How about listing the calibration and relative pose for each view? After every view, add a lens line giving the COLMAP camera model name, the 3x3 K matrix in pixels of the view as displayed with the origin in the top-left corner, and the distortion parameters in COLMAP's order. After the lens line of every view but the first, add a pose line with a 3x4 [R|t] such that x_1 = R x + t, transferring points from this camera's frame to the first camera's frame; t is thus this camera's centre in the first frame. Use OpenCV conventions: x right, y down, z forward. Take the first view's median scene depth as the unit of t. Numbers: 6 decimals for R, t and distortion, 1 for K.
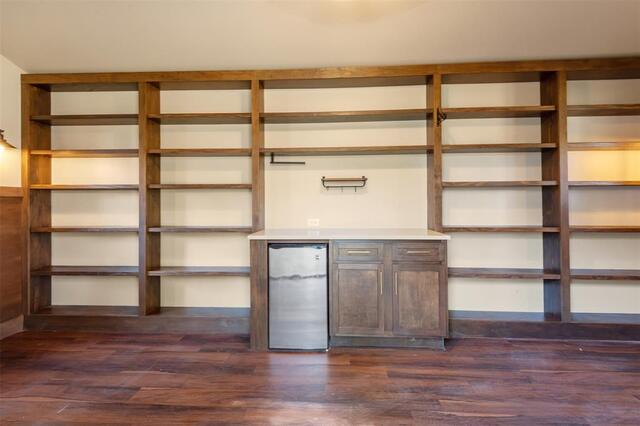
lens RADIAL K [[295.5, 0, 319.1], [0, 295.5, 203.8], [0, 0, 1]] dist [0.009833, -0.002757]
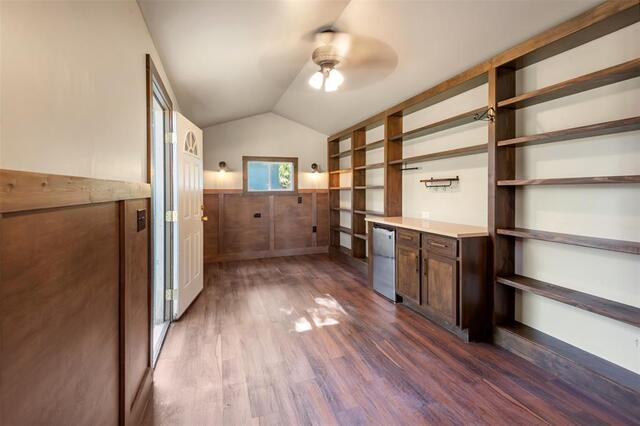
lens RADIAL K [[295.5, 0, 318.1], [0, 295.5, 193.5], [0, 0, 1]] dist [0.009833, -0.002757]
pose [[0.368434, 0.008554, -0.929614, 1.038820], [0.009954, 0.999864, 0.013146, -0.049991], [0.929600, -0.014096, 0.368299, 0.109515]]
